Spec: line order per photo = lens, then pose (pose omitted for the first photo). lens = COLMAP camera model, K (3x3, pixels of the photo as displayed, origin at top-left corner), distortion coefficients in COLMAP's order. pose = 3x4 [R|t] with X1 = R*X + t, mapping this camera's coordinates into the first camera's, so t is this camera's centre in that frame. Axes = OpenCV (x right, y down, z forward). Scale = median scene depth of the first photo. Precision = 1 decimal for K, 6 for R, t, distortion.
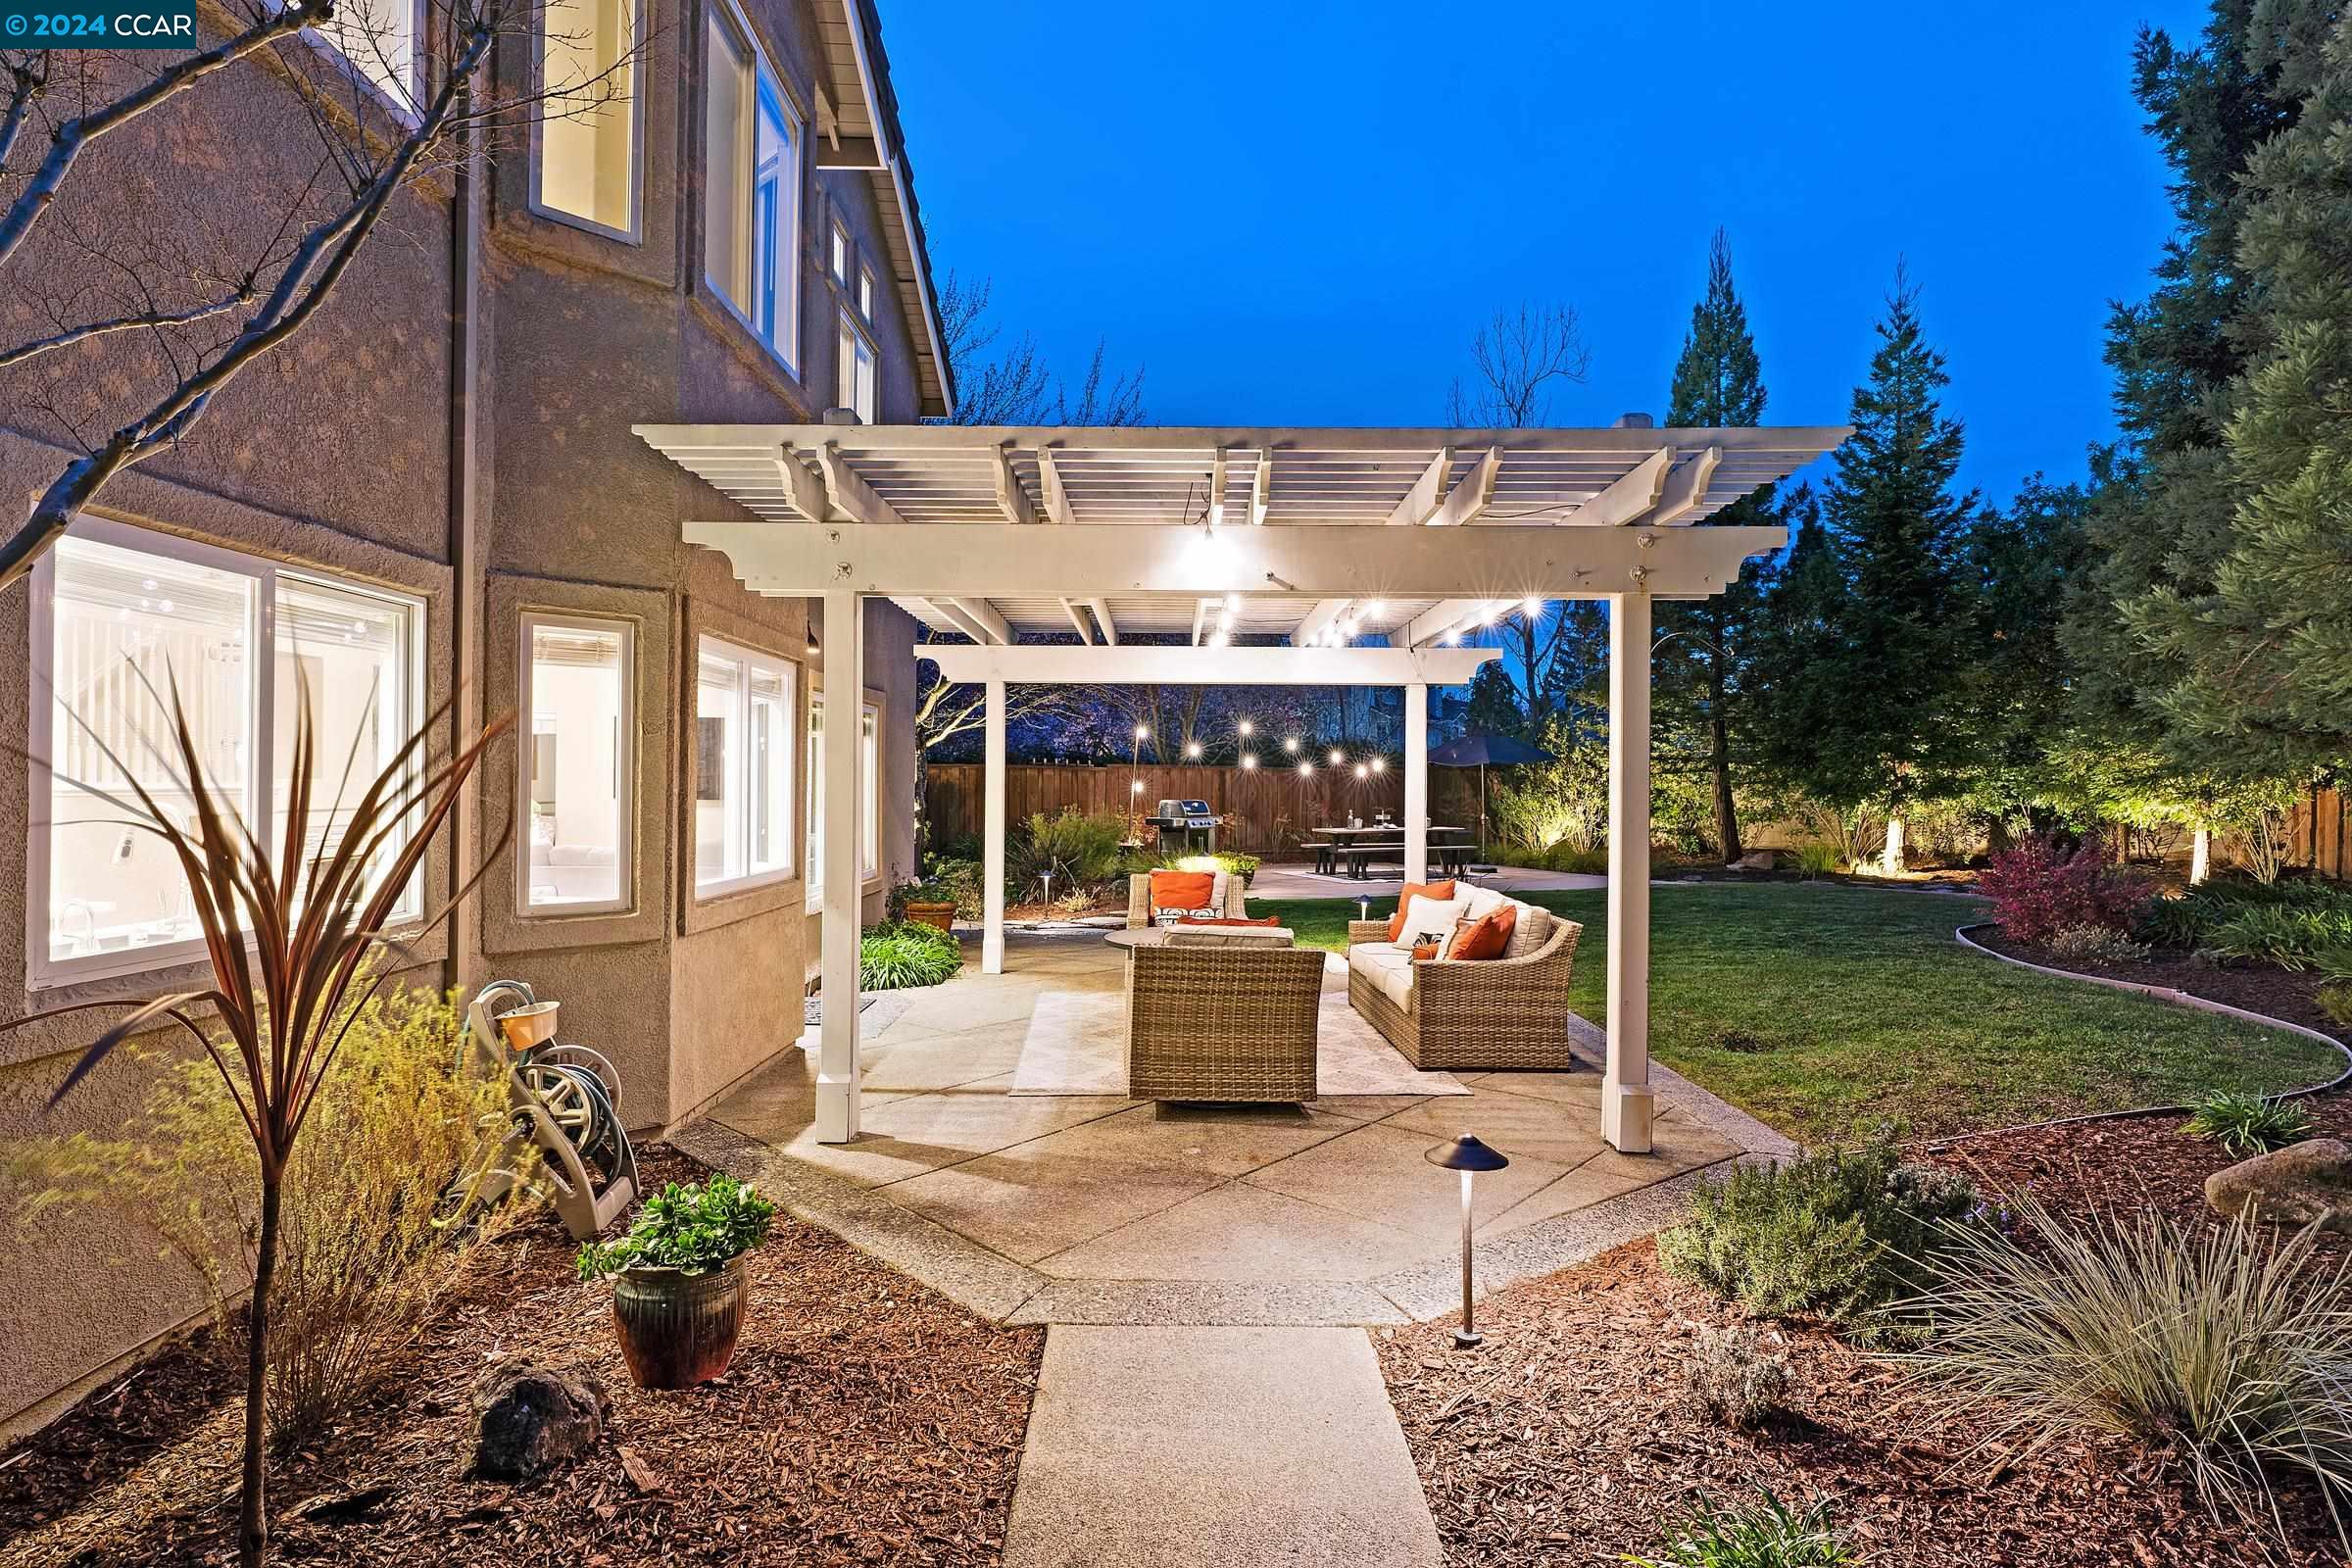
lens RADIAL K [[1225.2, 0, 1176.0], [0, 1225.2, 784.0], [0, 0, 1]] dist [-0.017464, 0.000154]
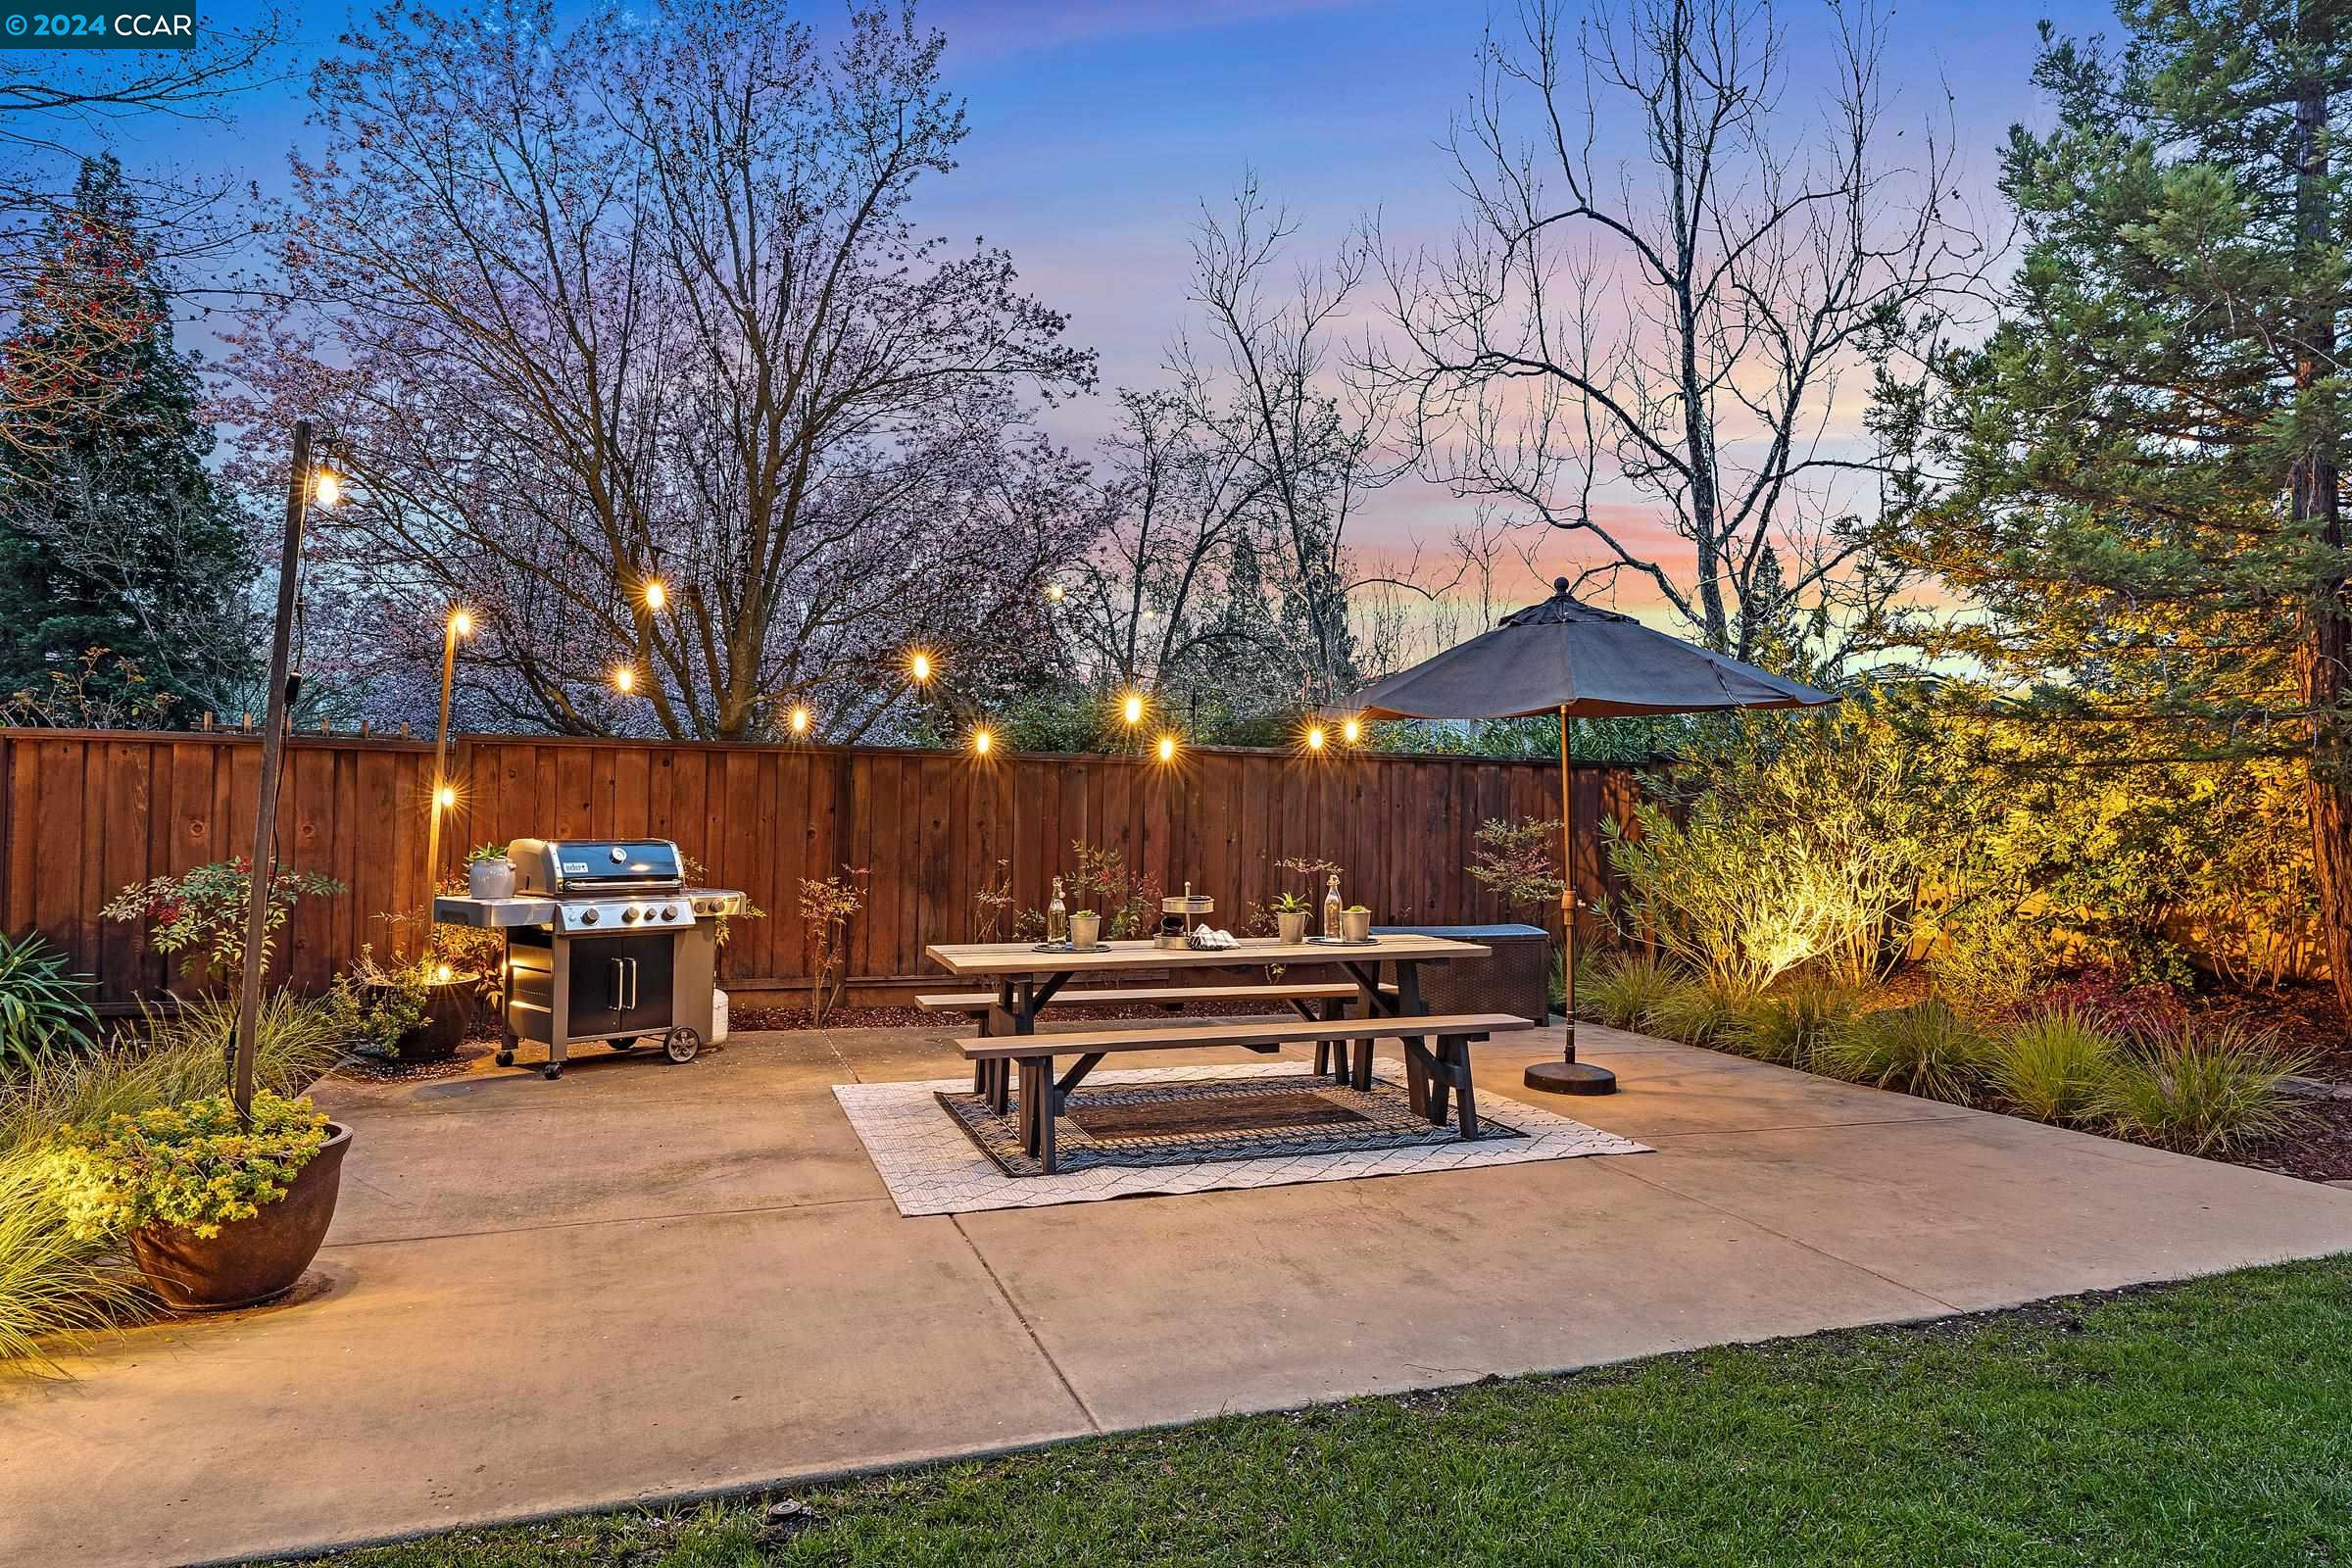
lens RADIAL K [[1424.7, 0, 1176.0], [0, 1424.7, 784.0], [0, 0, 1]] dist [-0.003686, 0.000176]
pose [[0.997646, 0.002745, -0.068516, 0.191189], [-0.004489, 0.999670, -0.025311, 0.008134], [0.068424, 0.025558, 0.997329, 0.686395]]
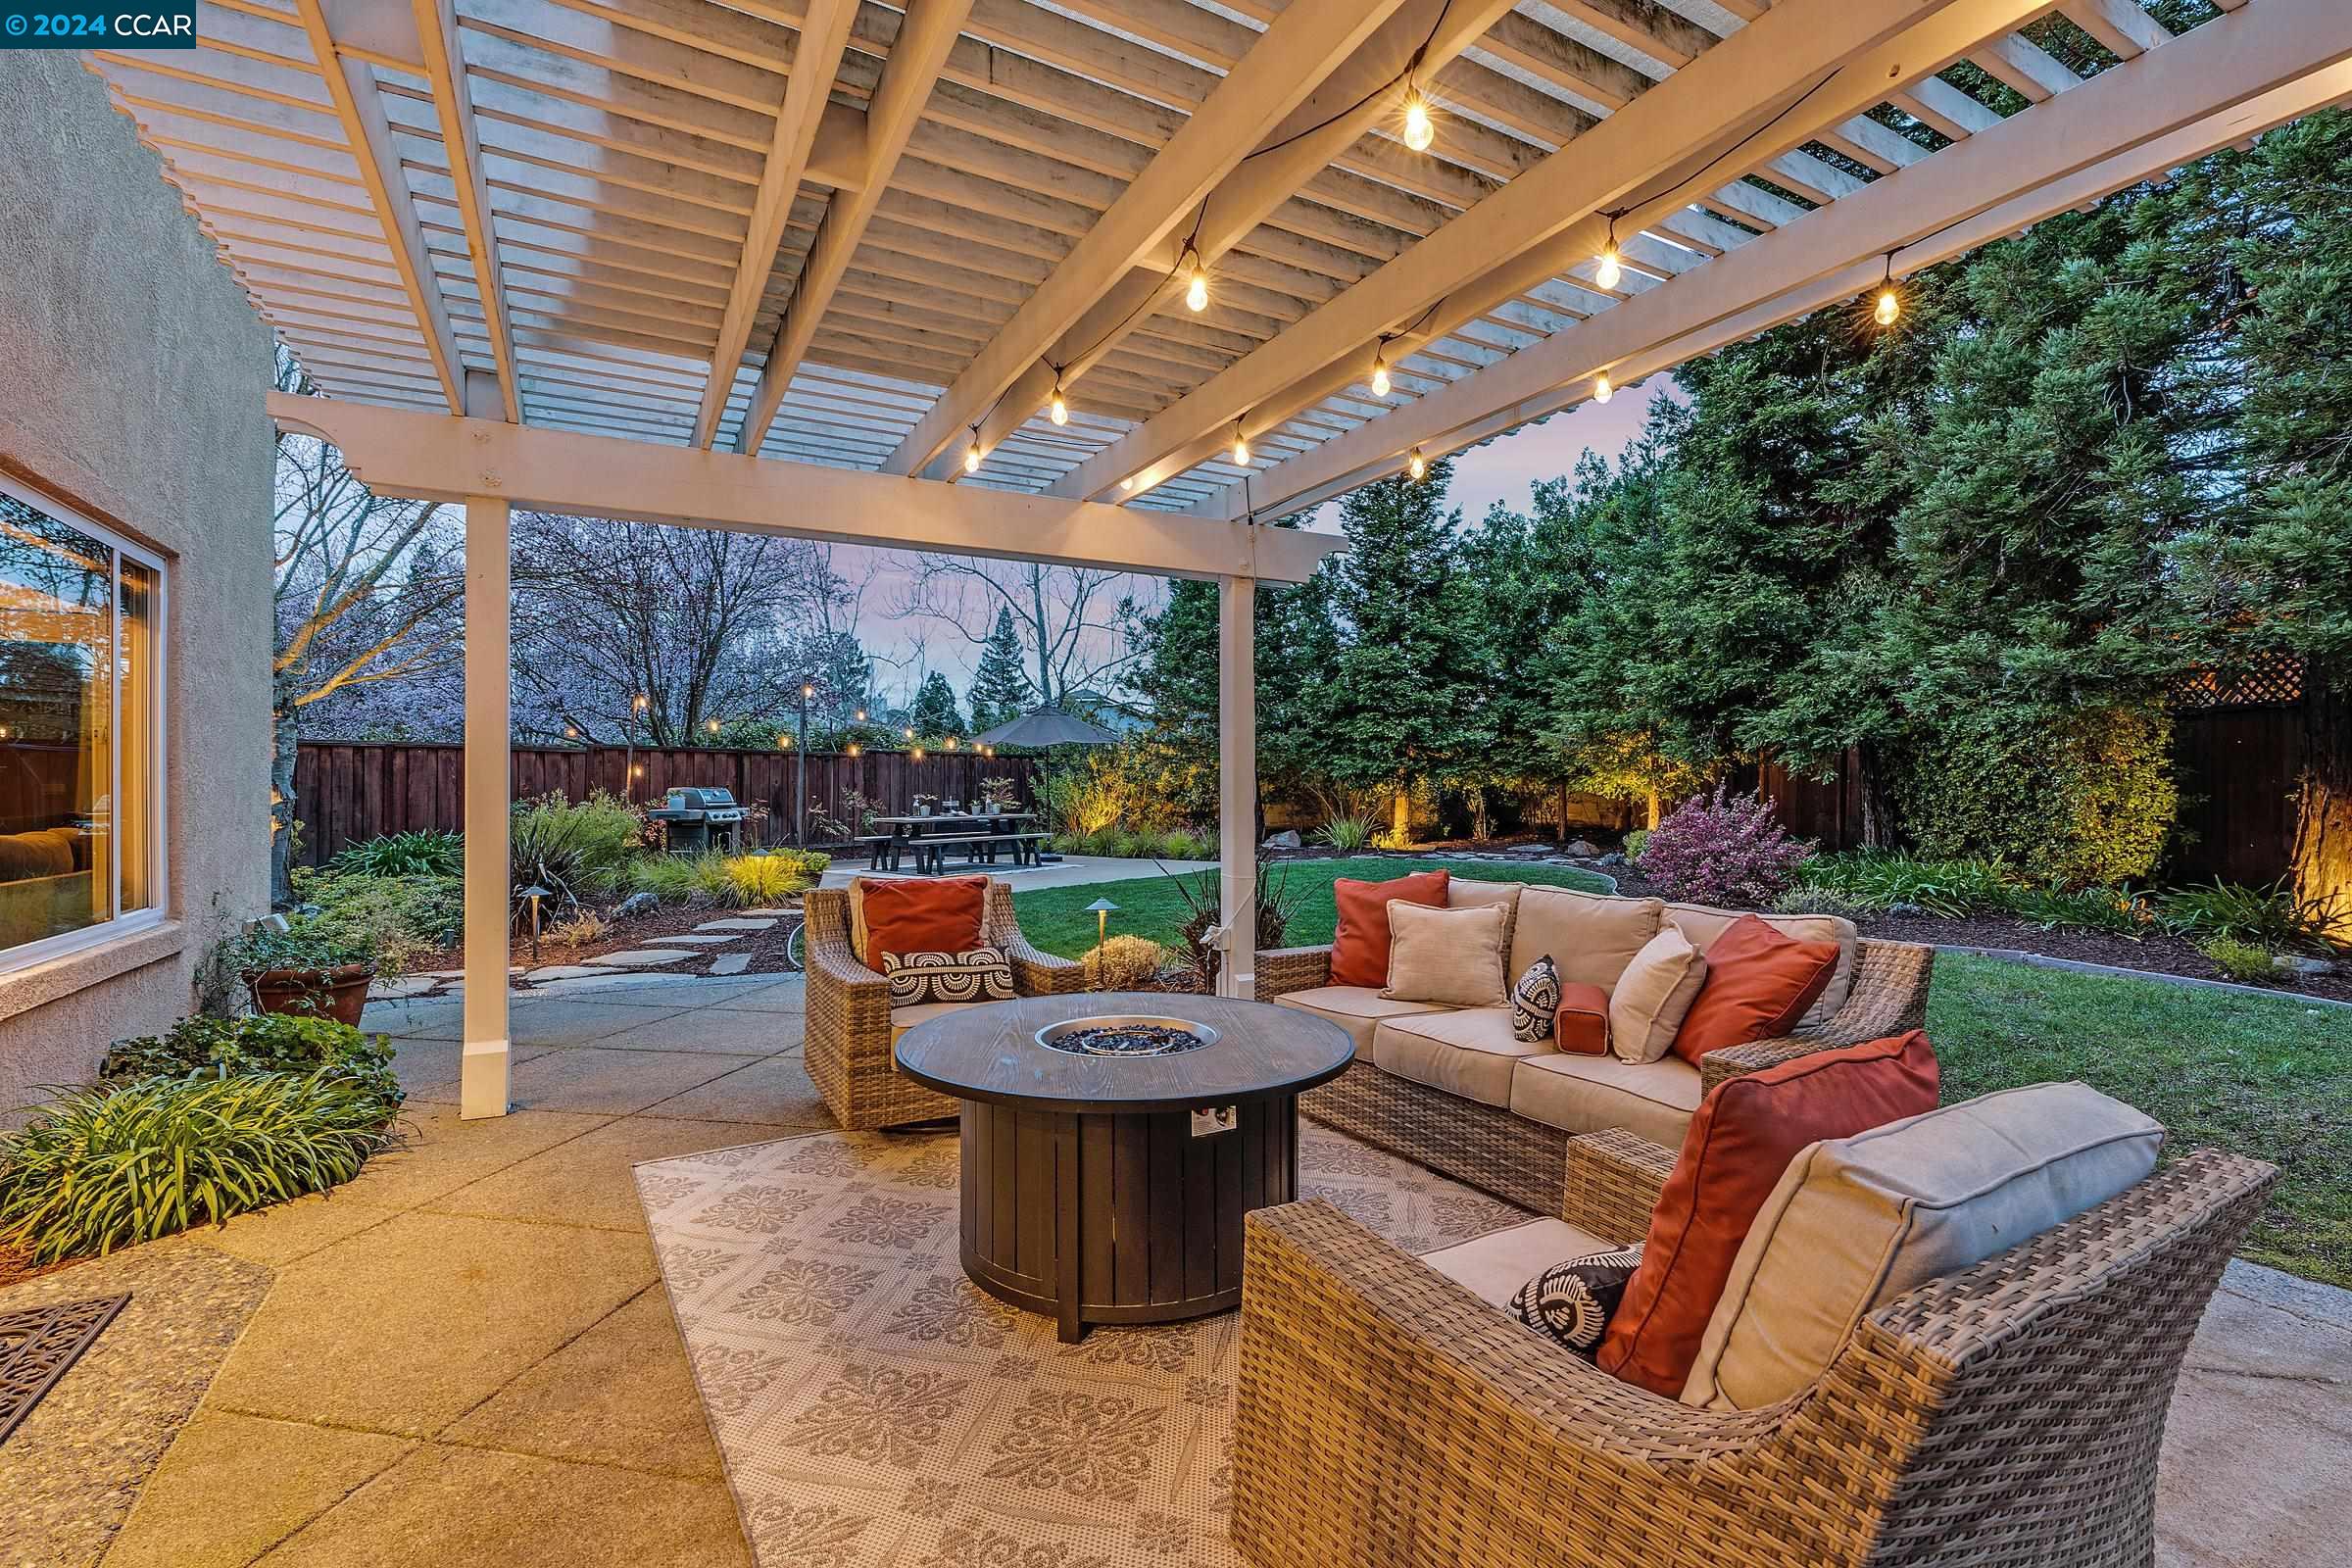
lens RADIAL K [[1053.2, 0, 1176.0], [0, 1053.2, 784.0], [0, 0, 1]] dist [0.002173, -0.000191]
pose [[0.877934, -0.008251, 0.478711, -0.054123], [0.009212, 0.999958, 0.000342, 0.014326], [-0.478693, 0.004110, 0.877973, 0.253906]]
